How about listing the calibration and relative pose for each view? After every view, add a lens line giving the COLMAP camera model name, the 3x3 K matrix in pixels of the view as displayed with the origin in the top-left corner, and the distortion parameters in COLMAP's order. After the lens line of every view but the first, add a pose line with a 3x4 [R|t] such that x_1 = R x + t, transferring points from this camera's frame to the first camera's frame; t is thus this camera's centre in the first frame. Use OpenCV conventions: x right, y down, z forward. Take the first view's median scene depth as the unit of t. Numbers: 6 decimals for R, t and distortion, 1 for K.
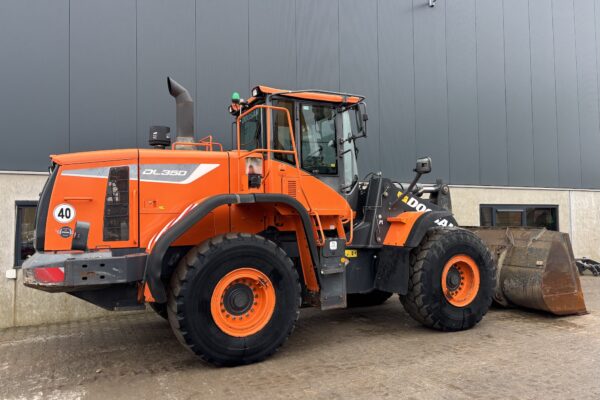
lens RADIAL K [[454.1, 0, 300.0], [0, 454.1, 200.0], [0, 0, 1]] dist [0.017459, -0.003169]
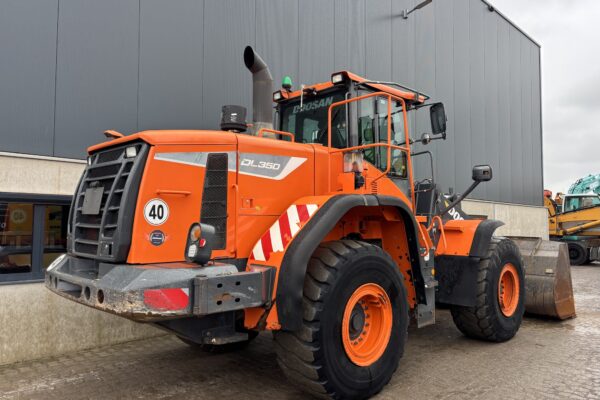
lens RADIAL K [[454.1, 0, 300.0], [0, 454.1, 200.0], [0, 0, 1]] dist [0.017459, -0.003169]
pose [[0.952726, 0.036070, 0.301681, -0.465283], [-0.032538, 0.999331, -0.016725, 0.013213], [-0.302082, 0.006119, 0.953262, 0.217947]]
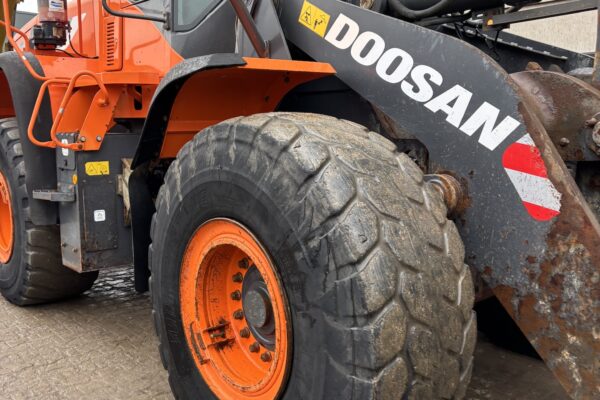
lens RADIAL K [[616.4, 0, 299.2], [0, 616.4, 208.8], [0, 0, 1]] dist [0.007059, -0.014866]
pose [[0.245380, 0.151223, -0.957560, 0.826188], [0.028309, 0.986219, 0.163003, 0.067686], [0.969014, -0.067106, 0.237717, 1.130603]]
